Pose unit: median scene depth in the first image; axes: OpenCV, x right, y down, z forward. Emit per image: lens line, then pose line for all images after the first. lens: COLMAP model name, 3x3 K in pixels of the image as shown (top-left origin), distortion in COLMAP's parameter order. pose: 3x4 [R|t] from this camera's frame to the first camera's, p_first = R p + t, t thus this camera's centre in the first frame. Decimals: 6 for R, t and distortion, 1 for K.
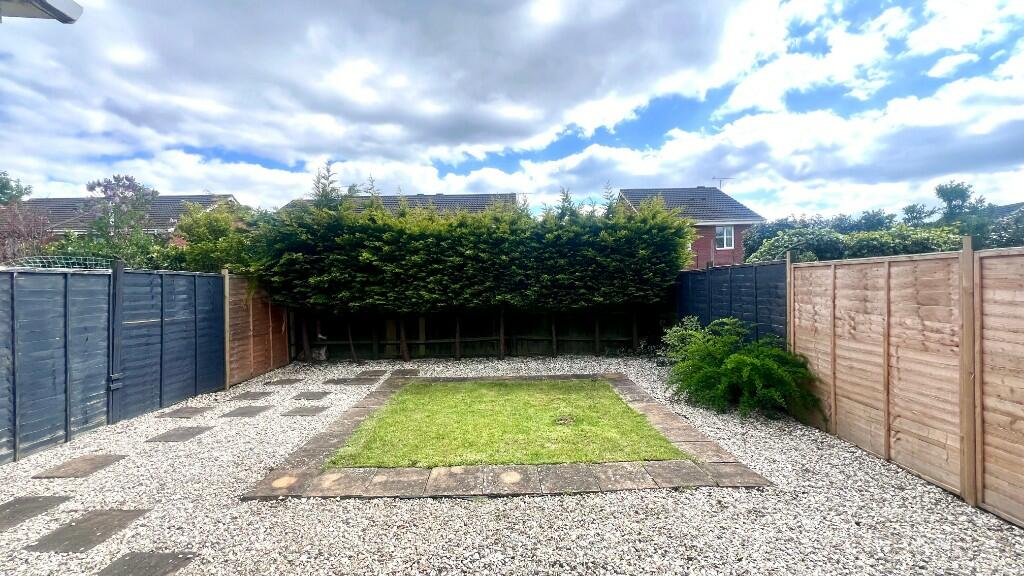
lens RADIAL K [[410.8, 0, 513.9], [0, 410.8, 288.5], [0, 0, 1]] dist [-0.003186, -0.000267]
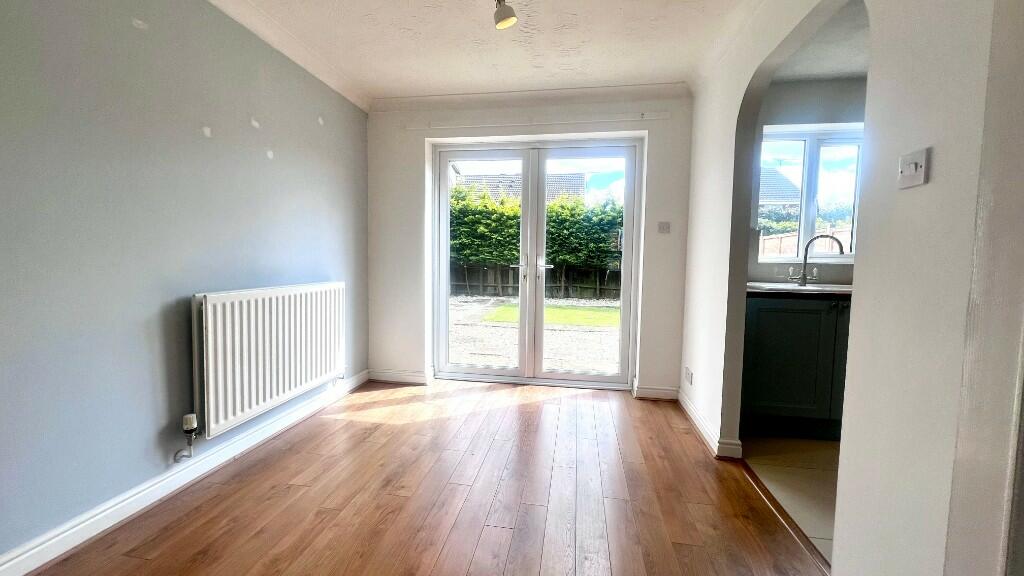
lens RADIAL K [[410.8, 0, 513.4], [0, 410.8, 284.8], [0, 0, 1]] dist [-0.003186, -0.000267]
pose [[0.985987, 0.043030, -0.161177, 0.040373], [-0.034561, 0.997889, 0.054990, 0.048040], [0.163203, -0.048649, 0.985392, -0.594520]]
